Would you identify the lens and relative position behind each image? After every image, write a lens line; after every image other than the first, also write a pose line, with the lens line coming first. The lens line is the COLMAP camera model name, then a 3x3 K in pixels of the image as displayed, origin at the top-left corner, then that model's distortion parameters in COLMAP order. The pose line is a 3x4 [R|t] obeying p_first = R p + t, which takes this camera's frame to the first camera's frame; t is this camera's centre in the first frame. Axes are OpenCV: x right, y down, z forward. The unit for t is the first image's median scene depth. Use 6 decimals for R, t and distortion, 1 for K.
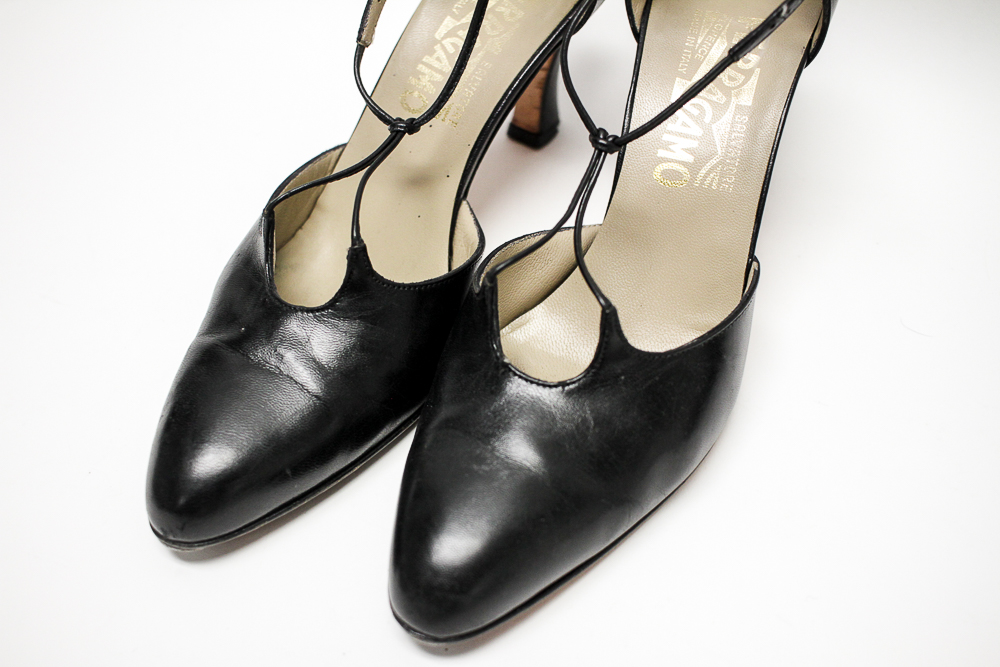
lens RADIAL K [[1197.7, 0, 493.1], [0, 1197.7, 339.9], [0, 0, 1]] dist [-0.104517, 0.000000]
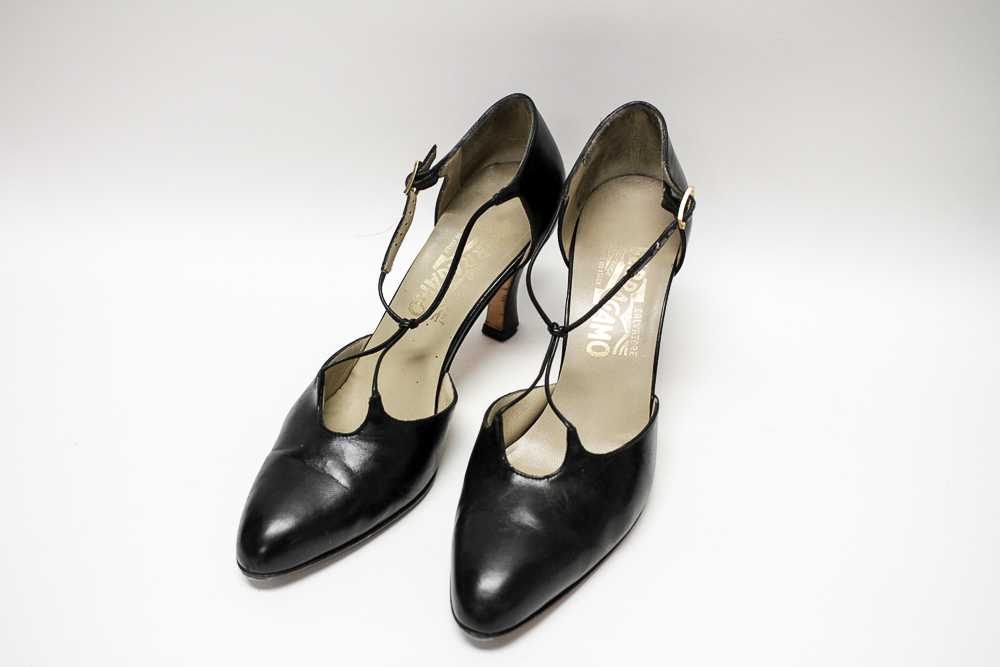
lens RADIAL K [[1197.7, 0, 504.7], [0, 1197.7, 331.8], [0, 0, 1]] dist [-0.104517, 0.000000]
pose [[0.993032, -0.068110, 0.096170, -0.139194], [0.084330, 0.980737, -0.176191, 0.121611], [-0.082317, 0.183074, 0.979647, -0.615124]]
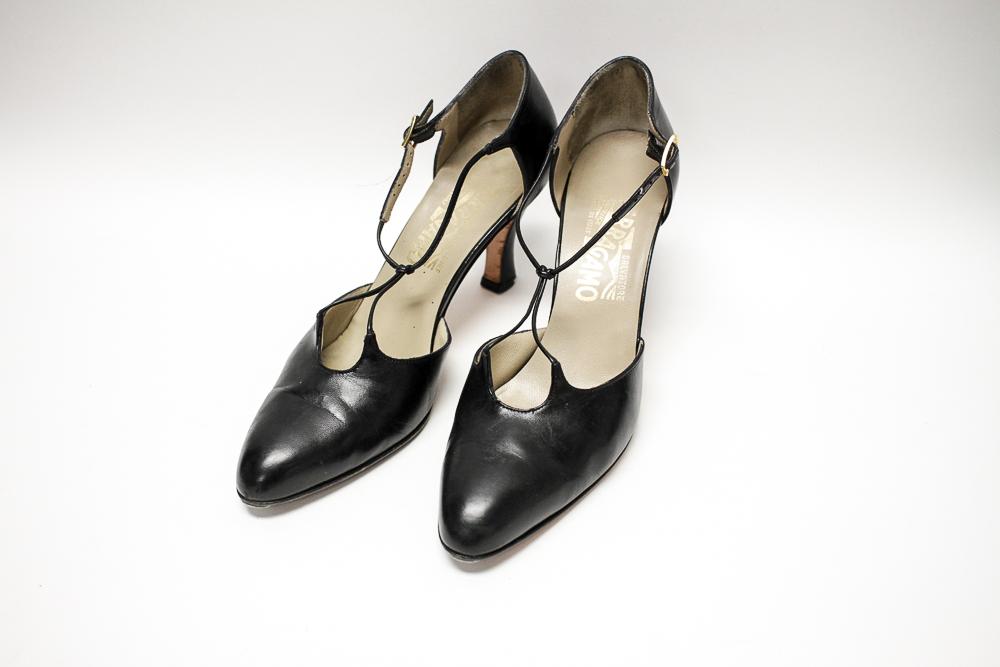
lens RADIAL K [[1197.7, 0, 499.4], [0, 1197.7, 332.6], [0, 0, 1]] dist [-0.104517, 0.000000]
pose [[0.995969, -0.064186, 0.062662, -0.086271], [0.074684, 0.980289, -0.182910, 0.230008], [-0.049687, 0.186852, 0.981131, -0.672231]]
